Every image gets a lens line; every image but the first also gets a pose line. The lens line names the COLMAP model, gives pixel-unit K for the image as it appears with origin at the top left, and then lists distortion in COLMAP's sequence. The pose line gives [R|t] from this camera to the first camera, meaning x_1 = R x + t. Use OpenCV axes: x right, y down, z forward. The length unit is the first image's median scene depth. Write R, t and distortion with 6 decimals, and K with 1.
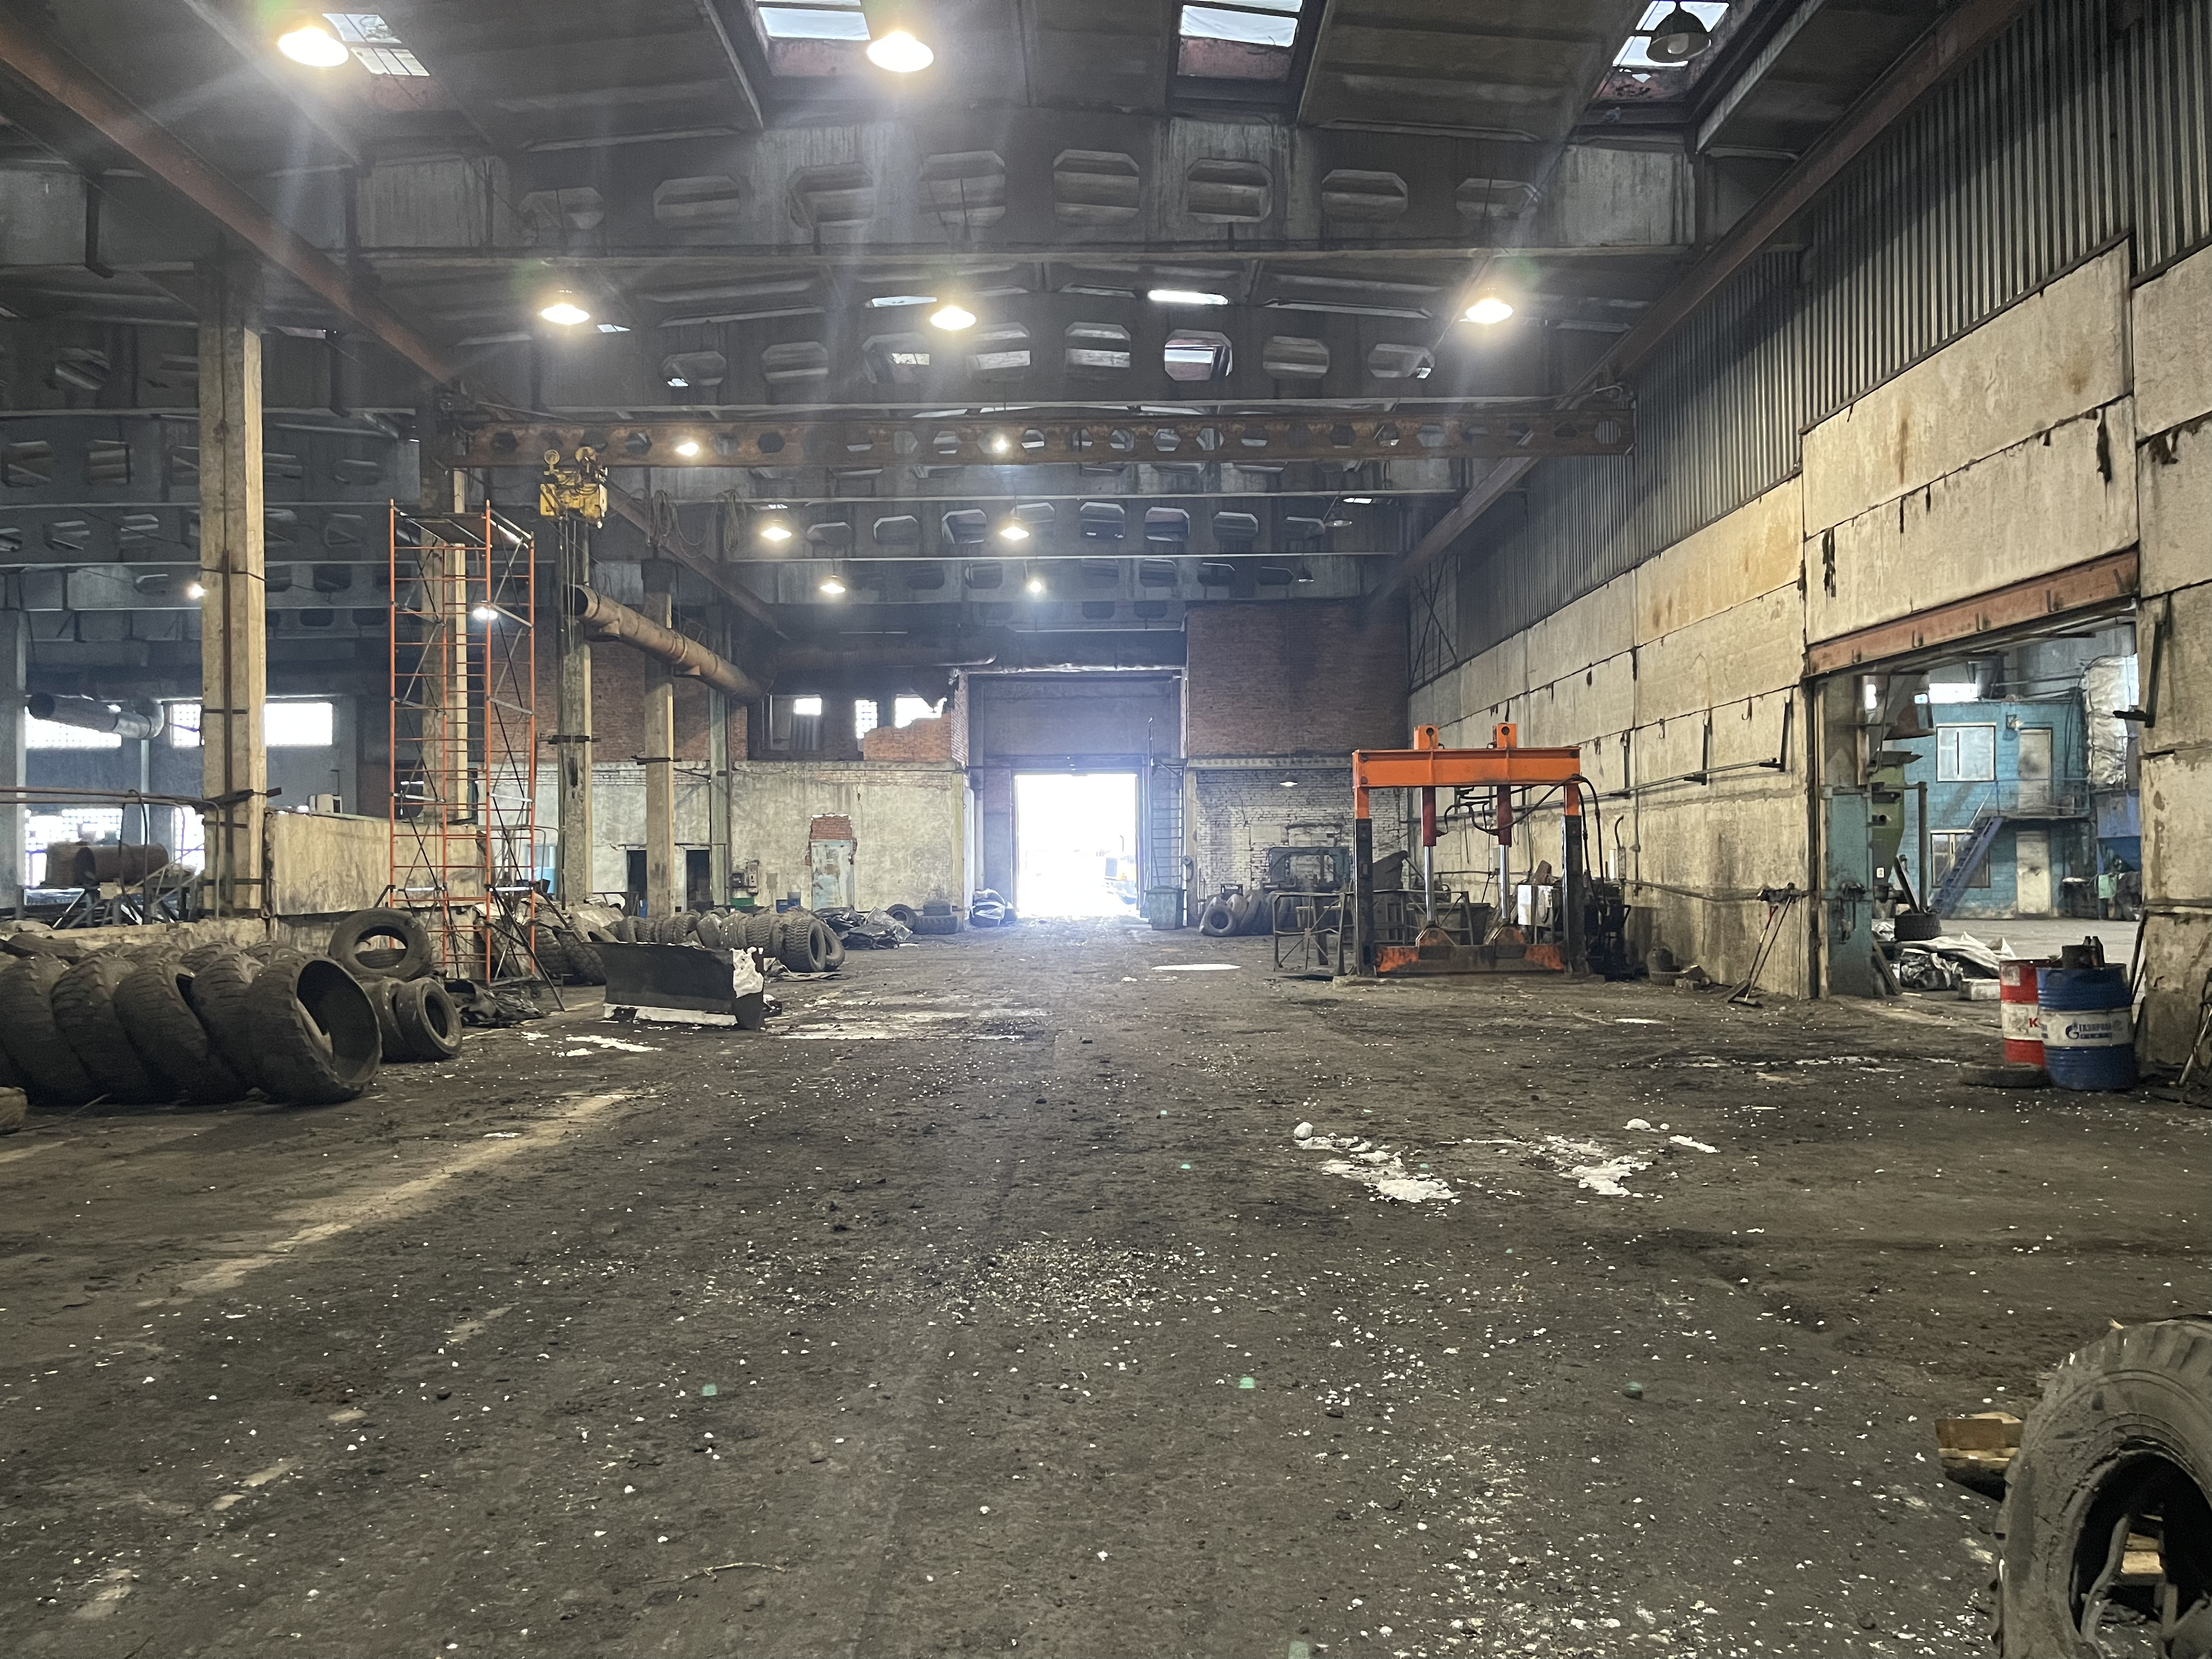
lens RADIAL K [[1632.2, 0, 1114.0], [0, 1632.2, 837.1], [0, 0, 1]] dist [0.067913, -0.092983]
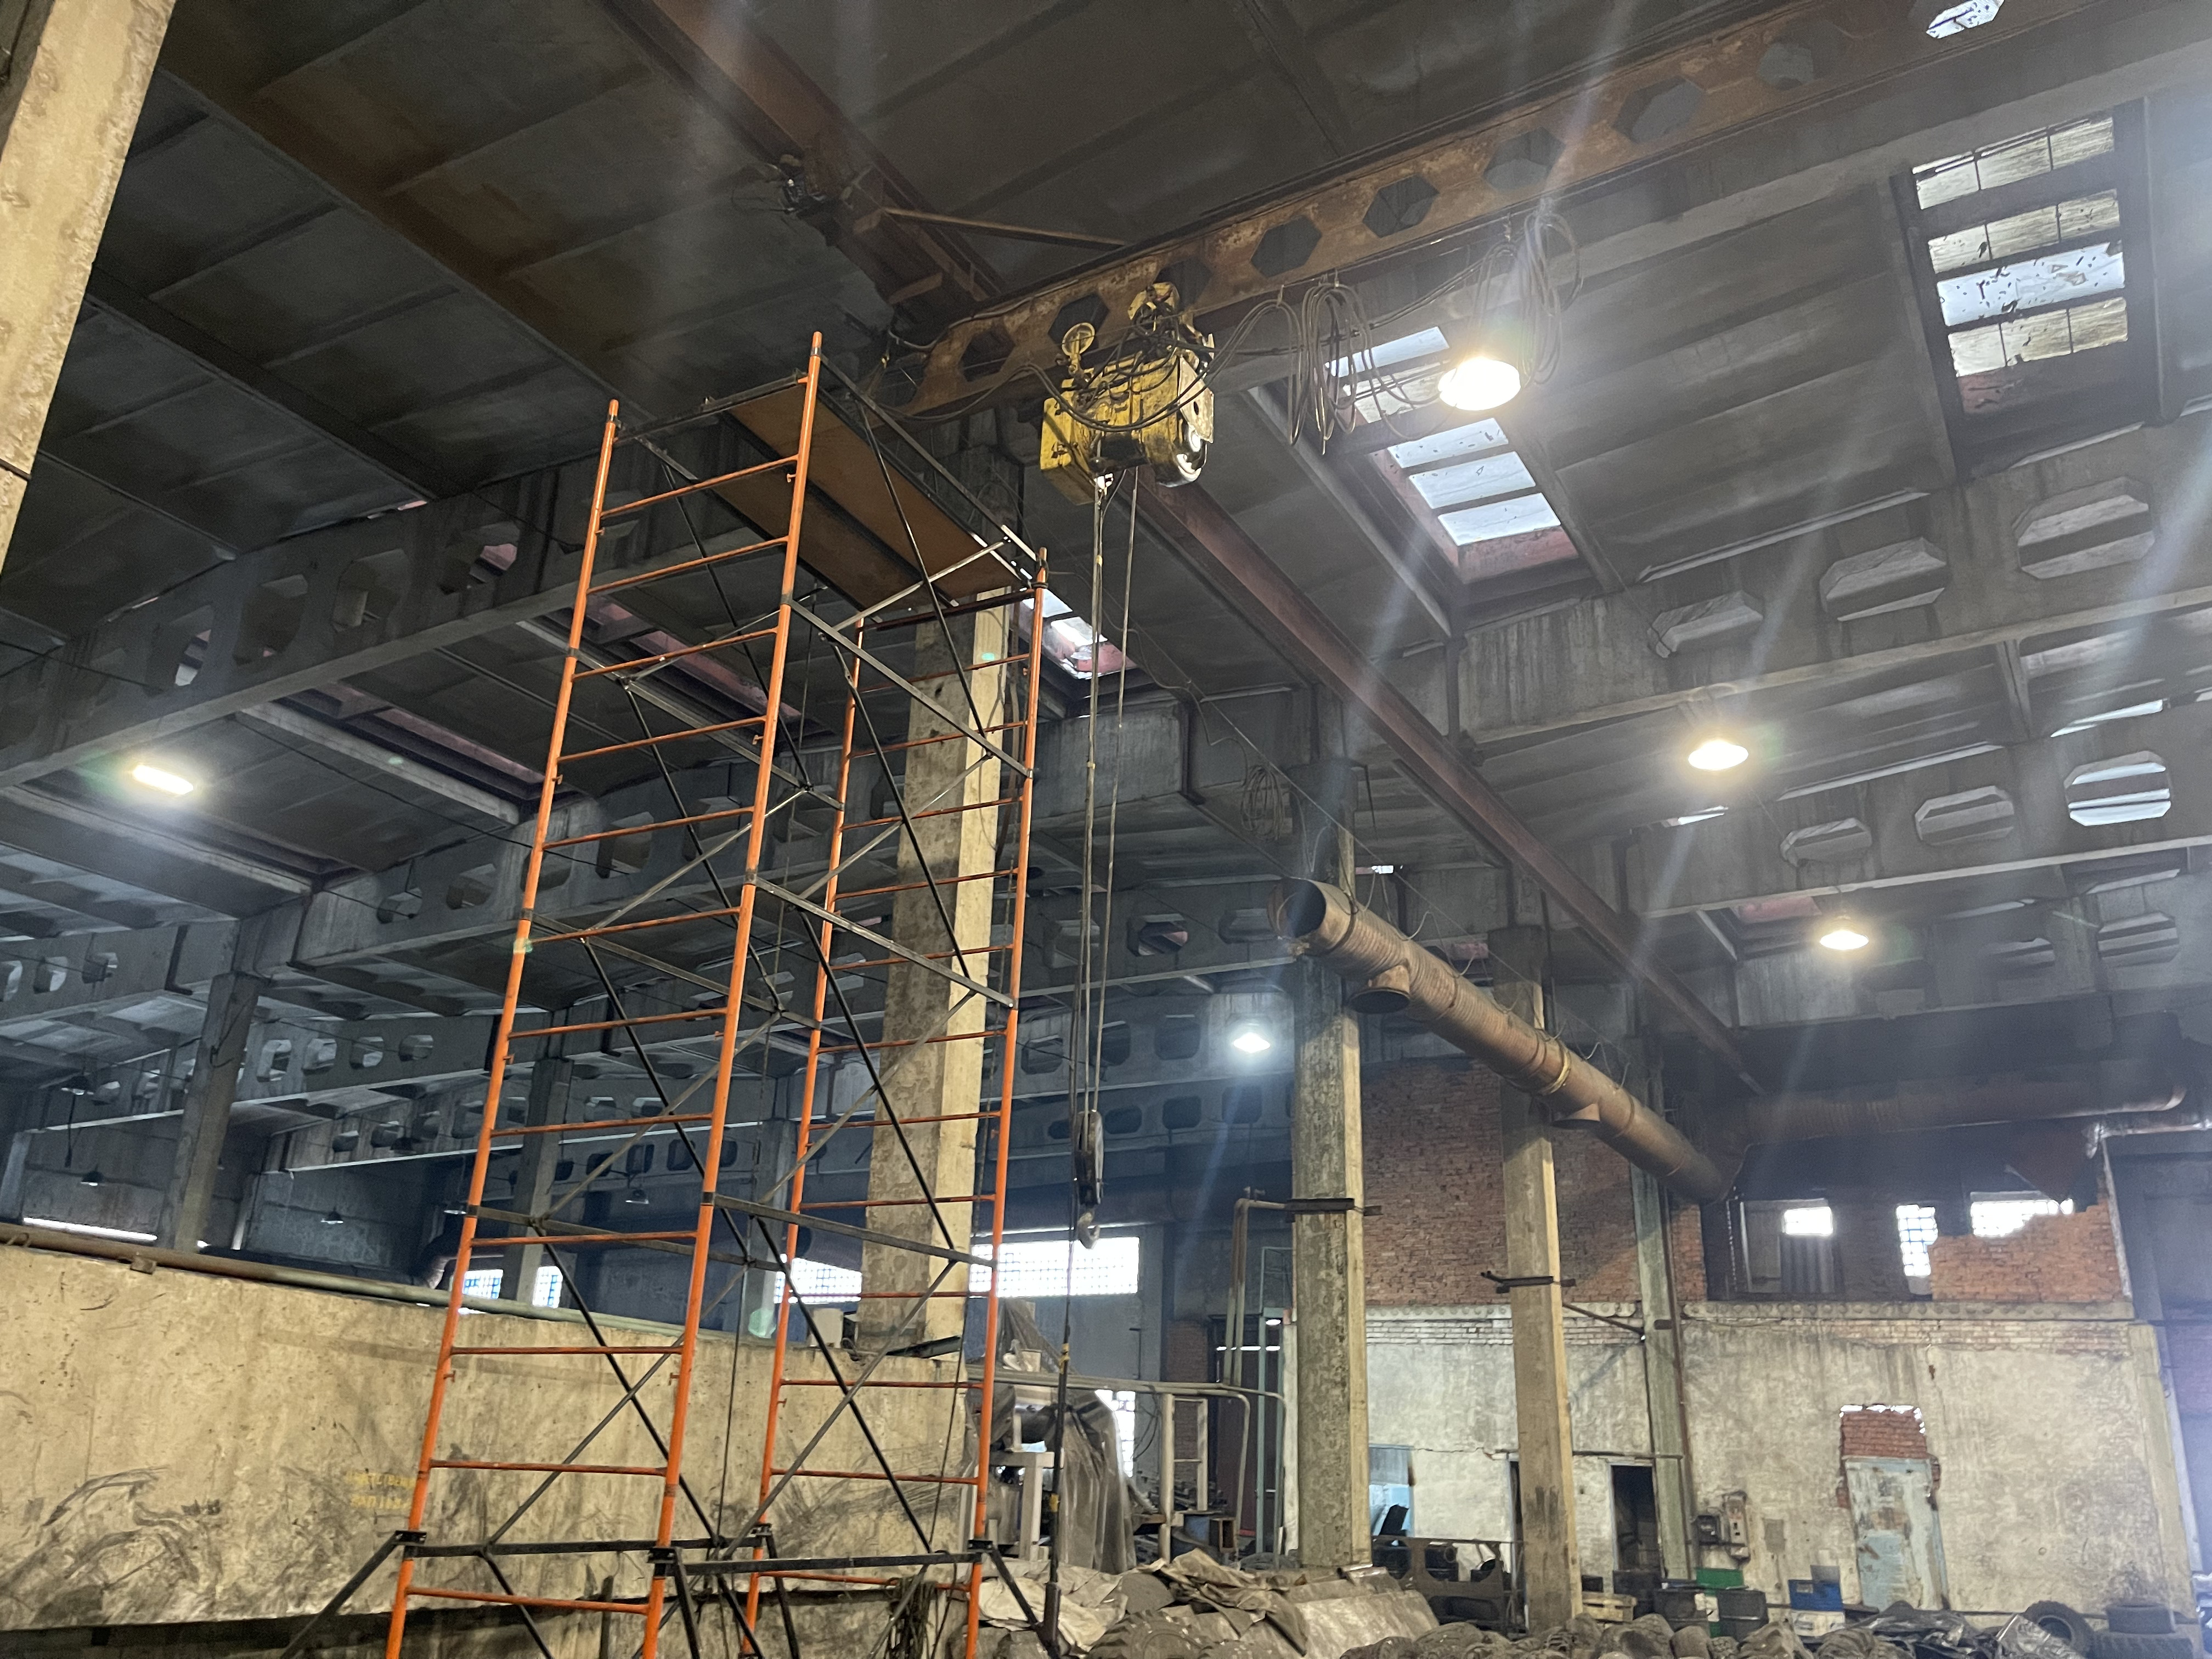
lens RADIAL K [[1632.2, 0, 1114.0], [0, 1632.2, 837.1], [0, 0, 1]] dist [0.067913, -0.092983]
pose [[0.847502, -0.150802, -0.508920, -0.082793], [-0.037143, 0.939593, -0.340272, 0.004274], [0.529491, 0.307284, 0.790706, 0.388508]]
